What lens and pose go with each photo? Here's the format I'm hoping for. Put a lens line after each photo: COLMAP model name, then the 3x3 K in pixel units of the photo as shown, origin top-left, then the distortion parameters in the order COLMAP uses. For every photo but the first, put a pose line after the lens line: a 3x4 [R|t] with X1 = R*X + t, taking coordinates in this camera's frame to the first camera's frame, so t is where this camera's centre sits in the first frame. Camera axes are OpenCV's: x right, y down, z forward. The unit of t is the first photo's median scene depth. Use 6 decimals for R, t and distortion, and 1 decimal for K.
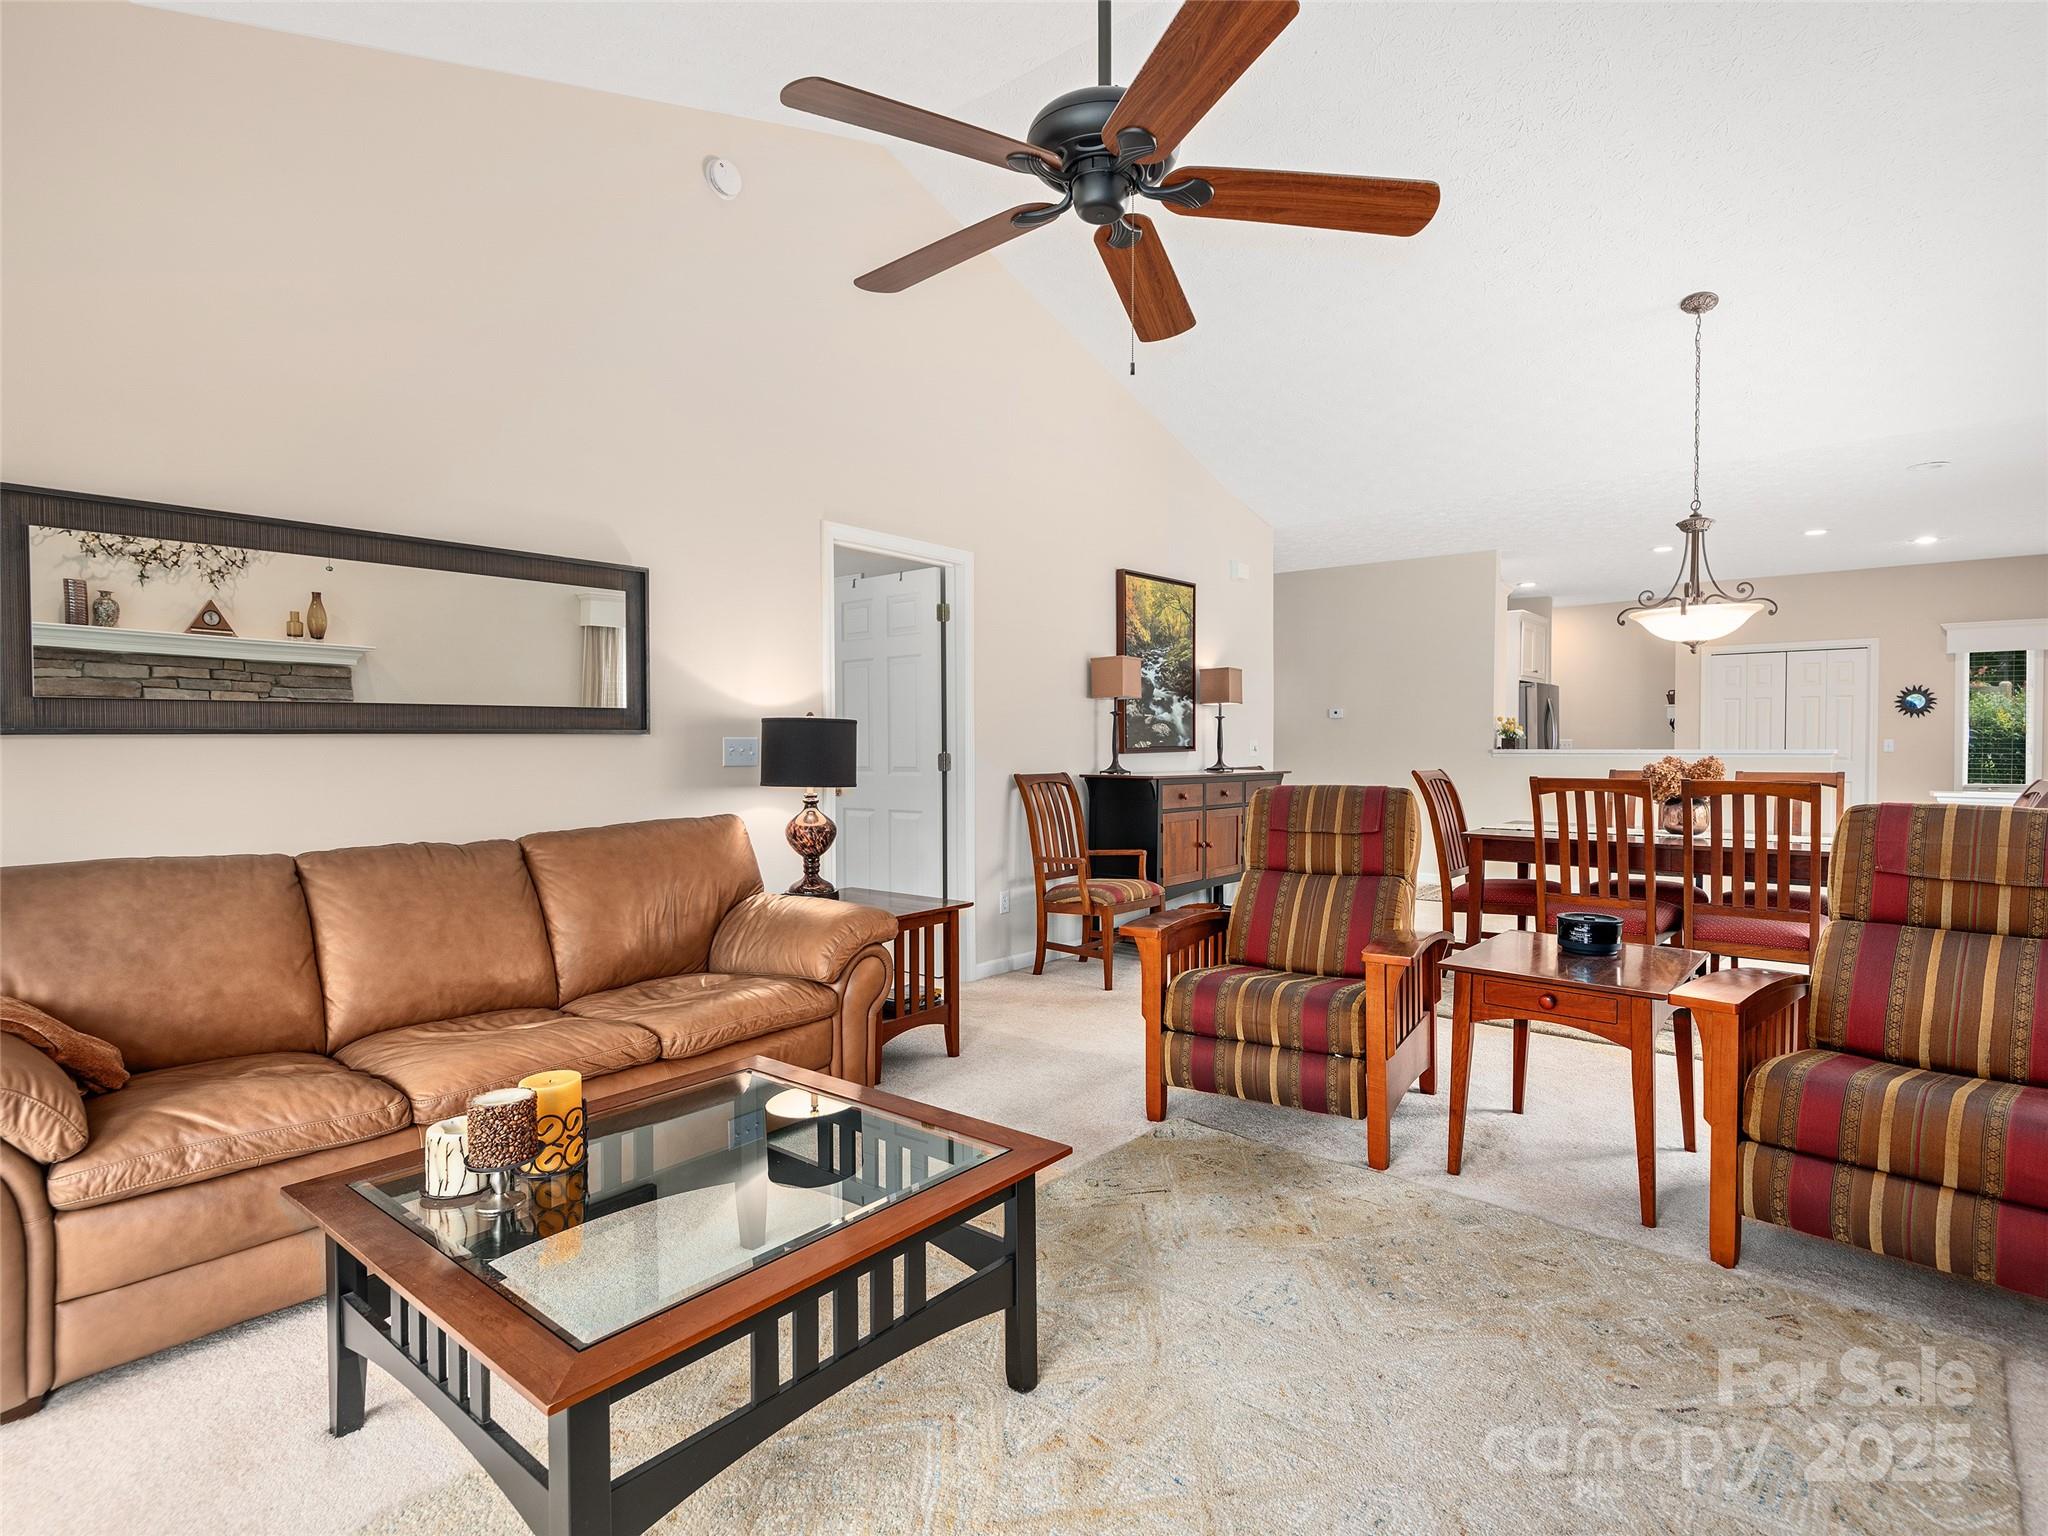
lens RADIAL K [[1049.4, 0, 1015.6], [0, 1049.4, 768.5], [0, 0, 1]] dist [0.003789, -0.006186]
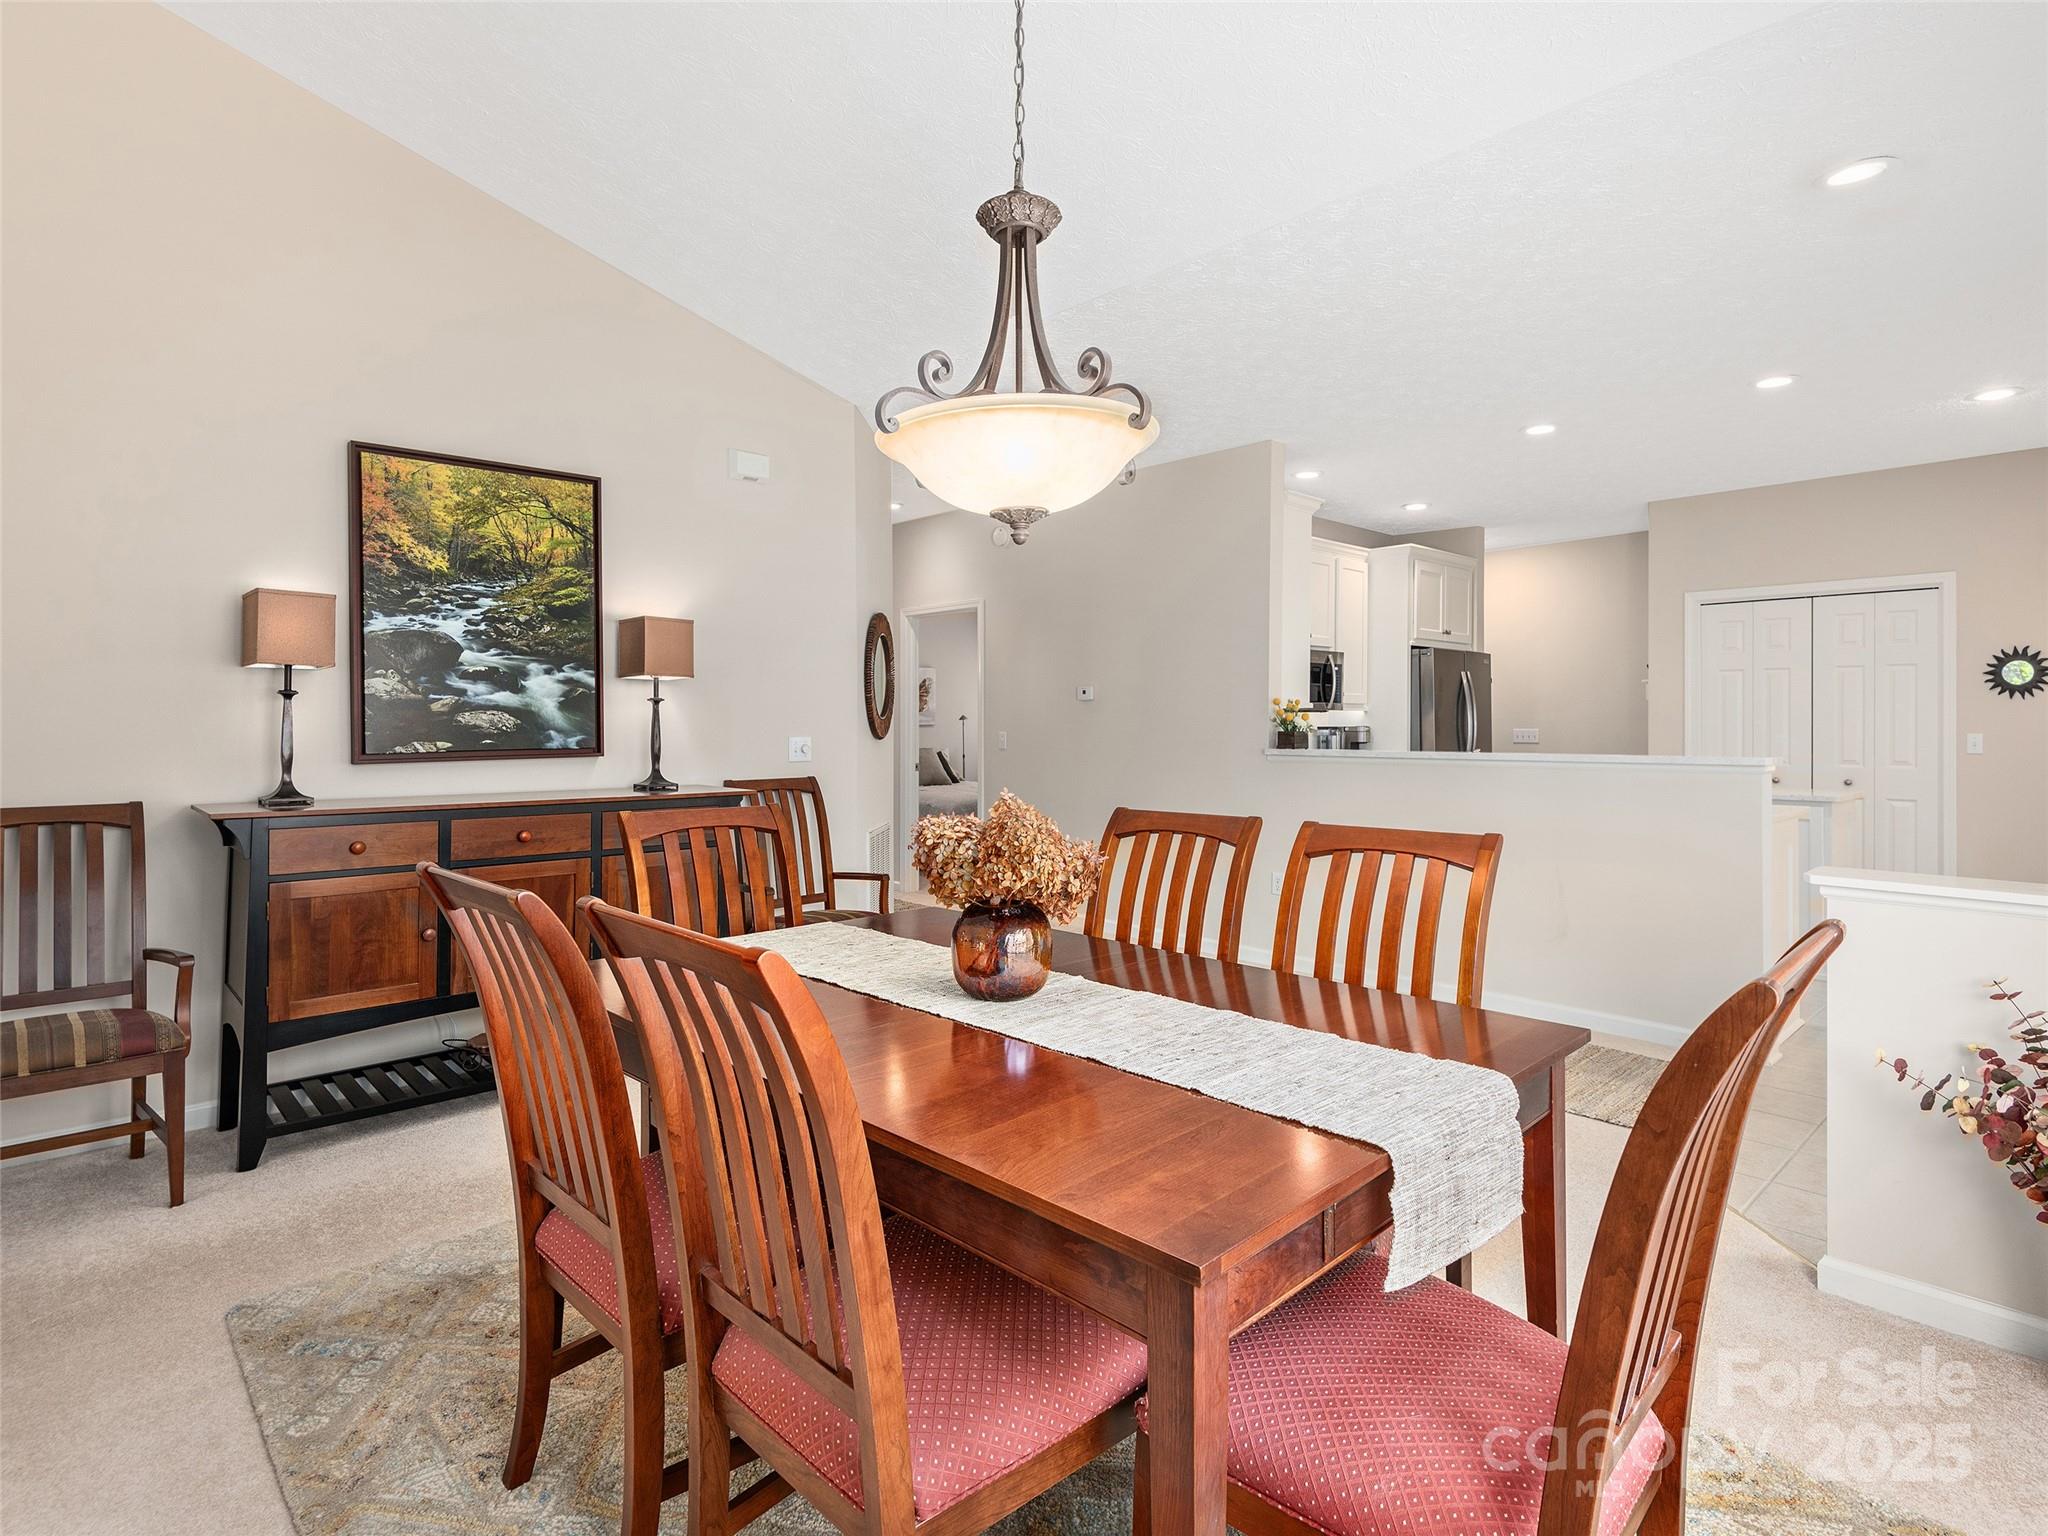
lens RADIAL K [[1049.4, 0, 1051.9], [0, 1049.4, 722.1], [0, 0, 1]] dist [0.003789, -0.006186]
pose [[0.993185, 0.000292, -0.116552, 0.507899], [-0.003710, 0.999569, -0.029115, -0.020184], [0.116493, 0.029349, 0.992758, 0.446429]]
